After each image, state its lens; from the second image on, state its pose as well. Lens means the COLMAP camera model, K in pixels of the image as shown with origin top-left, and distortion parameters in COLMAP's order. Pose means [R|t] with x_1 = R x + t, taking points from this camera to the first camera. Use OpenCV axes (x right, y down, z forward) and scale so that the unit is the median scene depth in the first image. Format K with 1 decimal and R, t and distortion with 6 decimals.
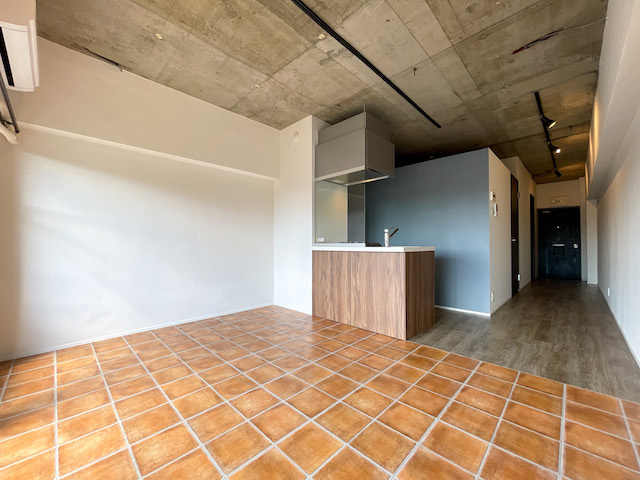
lens RADIAL K [[261.1, 0, 317.1], [0, 261.1, 239.5], [0, 0, 1]] dist [-0.000773, -0.000080]
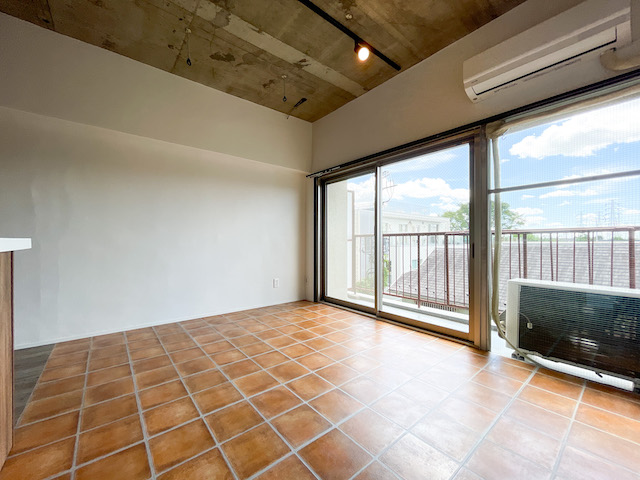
lens RADIAL K [[258.8, 0, 320.0], [0, 258.8, 240.0], [0, 0, 1]] dist [0.001538, 0.000133]
pose [[-0.995261, 0.002818, 0.097197, -0.325250], [0.000681, 0.999758, -0.022005, 0.055230], [-0.097235, -0.021834, -0.995022, 1.905261]]
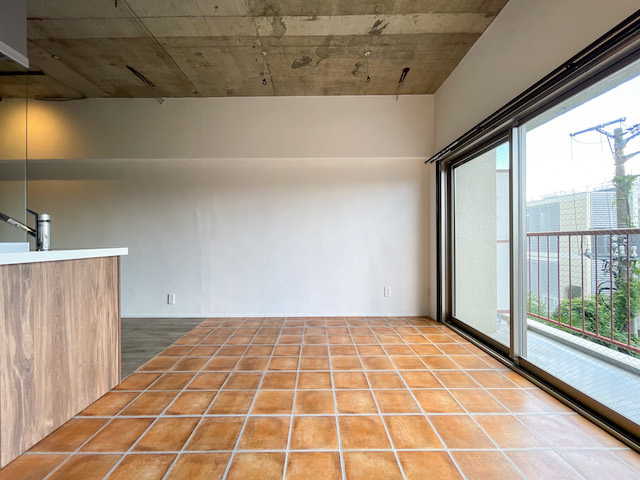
lens RADIAL K [[261.1, 0, 317.1], [0, 261.1, 239.5], [0, 0, 1]] dist [-0.000773, -0.000080]
pose [[-0.708612, 0.012493, 0.705487, -0.708274], [-0.002594, 0.999790, -0.020310, 0.027474], [-0.705593, -0.016222, -0.708431, 1.528294]]
